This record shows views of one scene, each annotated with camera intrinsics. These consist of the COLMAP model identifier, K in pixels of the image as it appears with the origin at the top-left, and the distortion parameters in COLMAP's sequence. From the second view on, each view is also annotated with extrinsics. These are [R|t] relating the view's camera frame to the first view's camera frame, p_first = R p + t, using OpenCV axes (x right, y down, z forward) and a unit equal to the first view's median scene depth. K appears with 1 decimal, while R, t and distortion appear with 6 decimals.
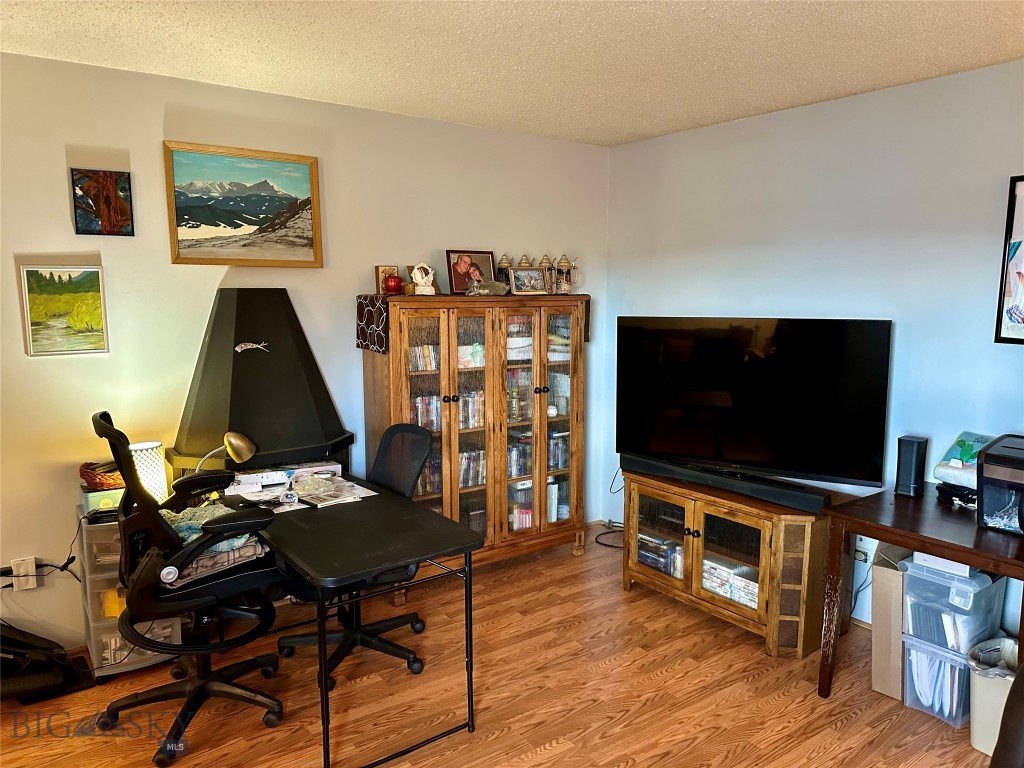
lens RADIAL K [[716.9, 0, 517.1], [0, 716.9, 387.7], [0, 0, 1]] dist [0.027723, -0.021758]
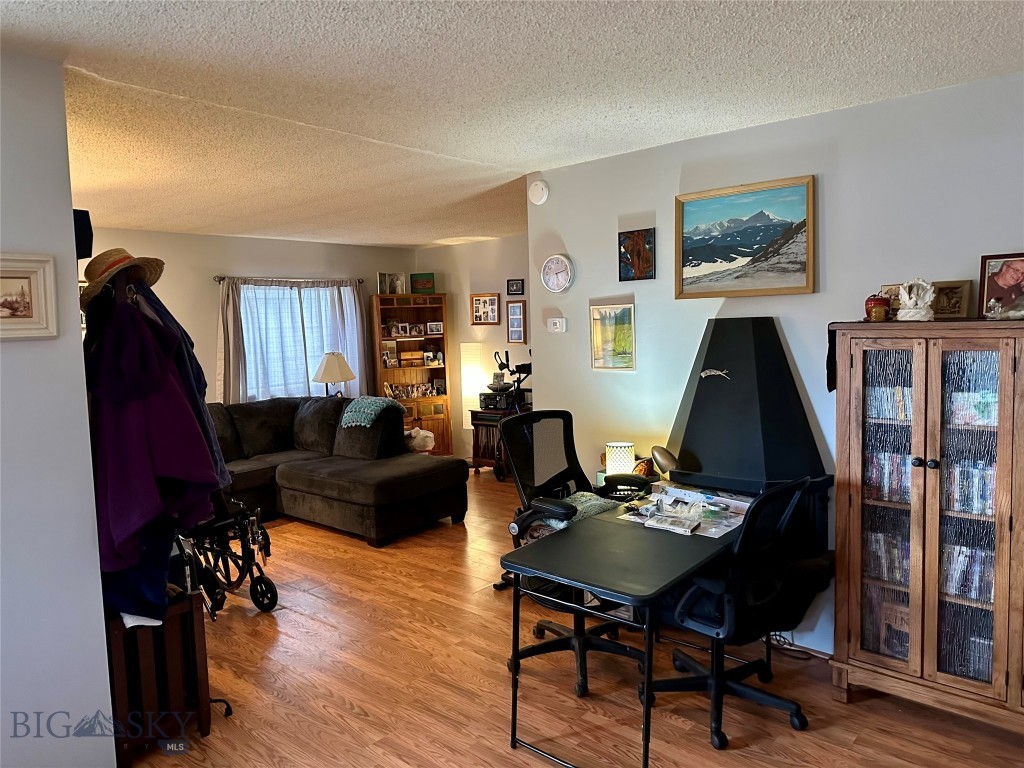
lens RADIAL K [[716.9, 0, 515.8], [0, 716.9, 382.7], [0, 0, 1]] dist [0.027723, -0.021758]
pose [[0.212515, 0.069449, -0.974687, 0.573436], [-0.110873, 0.992743, 0.046561, -0.057744], [0.970847, 0.098172, 0.218672, 0.467985]]
